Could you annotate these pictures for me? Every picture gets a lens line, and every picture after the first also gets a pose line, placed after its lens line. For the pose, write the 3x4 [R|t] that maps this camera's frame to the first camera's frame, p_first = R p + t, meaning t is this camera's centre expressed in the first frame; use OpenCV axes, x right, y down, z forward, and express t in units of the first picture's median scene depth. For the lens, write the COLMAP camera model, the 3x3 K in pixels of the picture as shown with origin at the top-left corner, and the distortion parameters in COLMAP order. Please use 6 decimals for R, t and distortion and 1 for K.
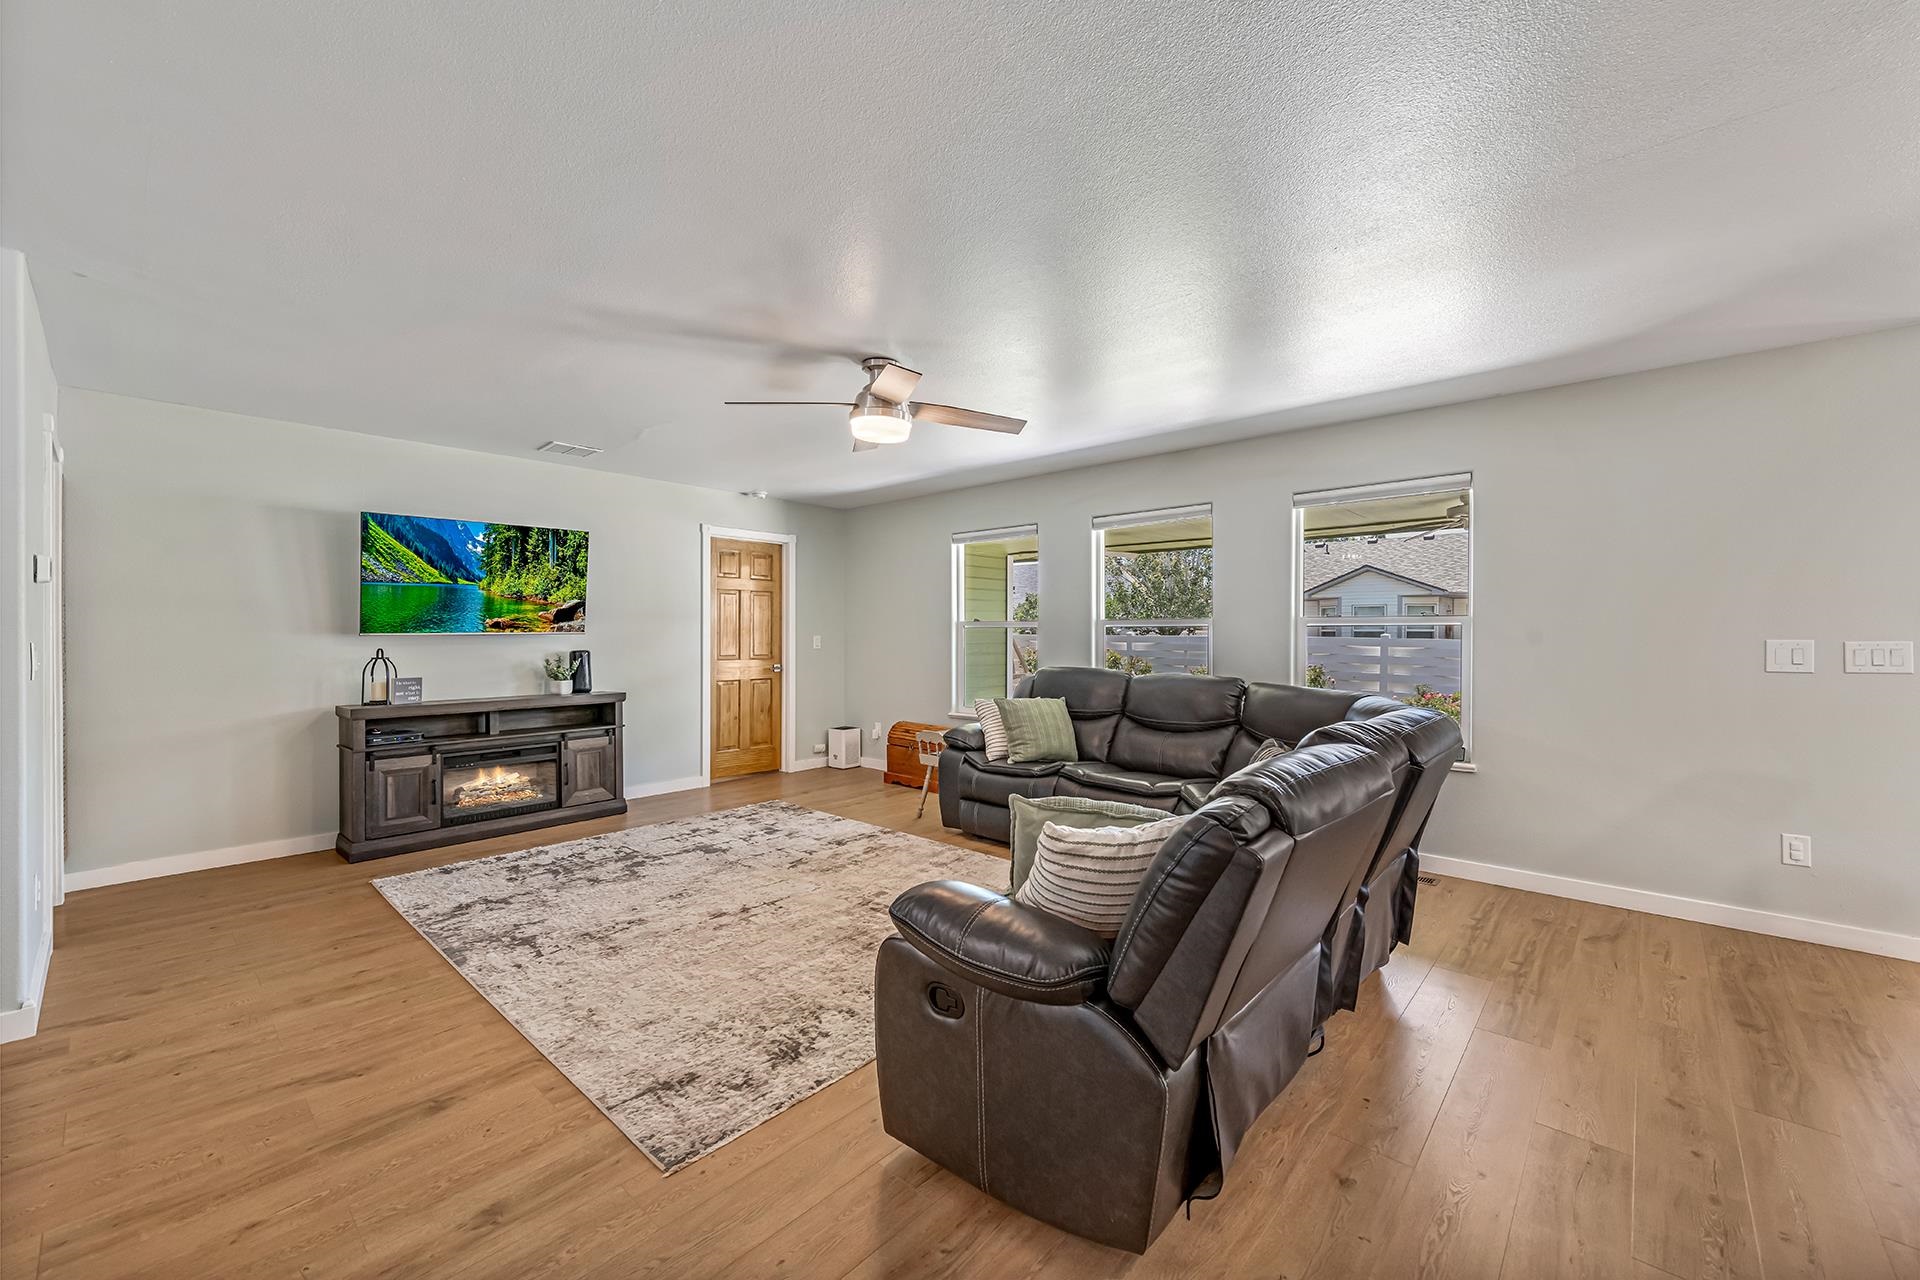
lens RADIAL K [[763.3, 0, 965.5], [0, 763.3, 646.3], [0, 0, 1]] dist [0.016113, -0.001728]
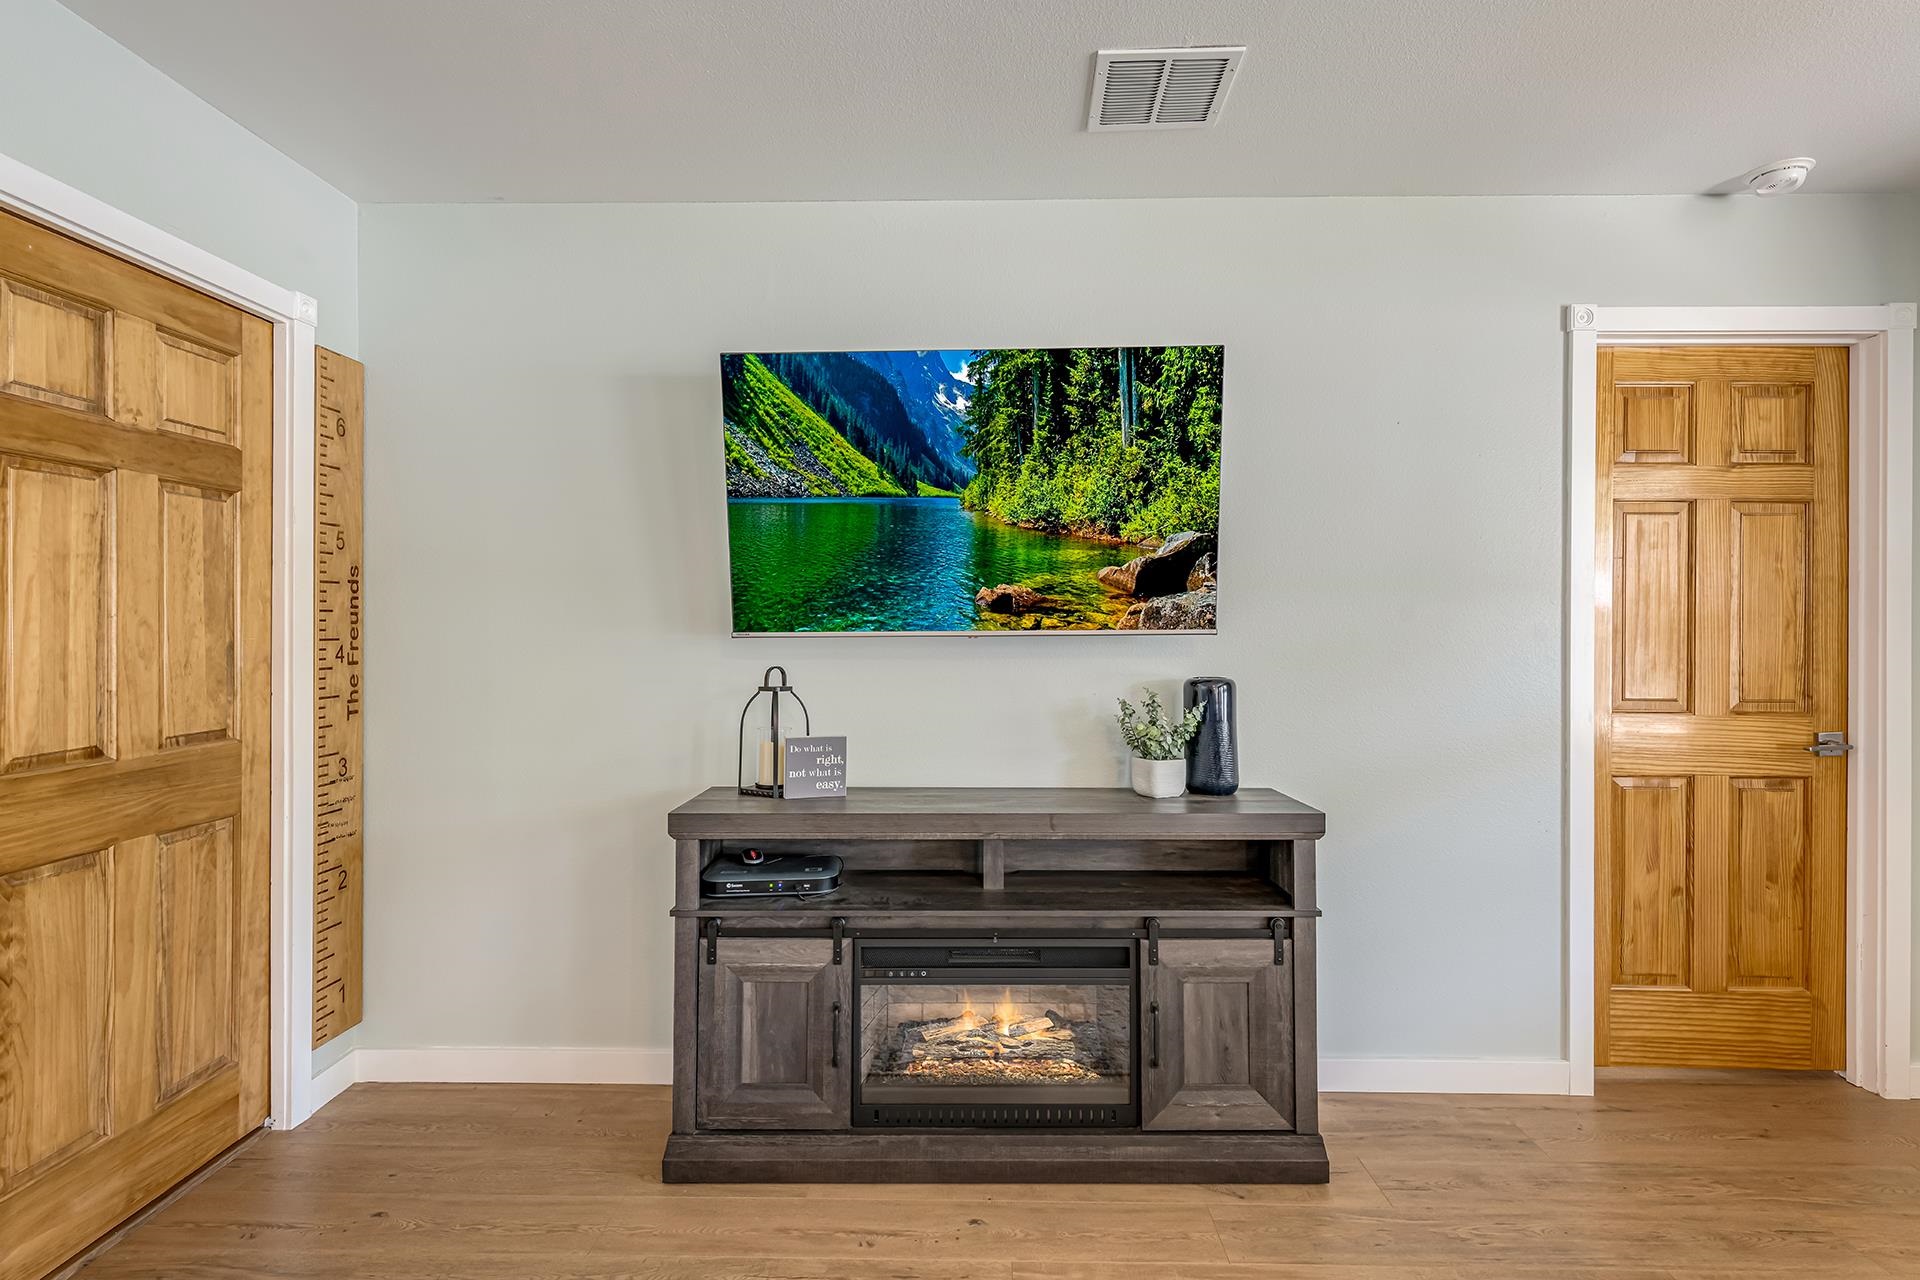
lens RADIAL K [[938.9, 0, 970.9], [0, 938.9, 637.0], [0, 0, 1]] dist [-0.011505, 0.003114]
pose [[0.659375, 0.001835, -0.751812, -0.282875], [-0.014841, 0.999834, -0.010576, -0.008354], [0.751668, 0.018131, 0.659293, 0.719406]]
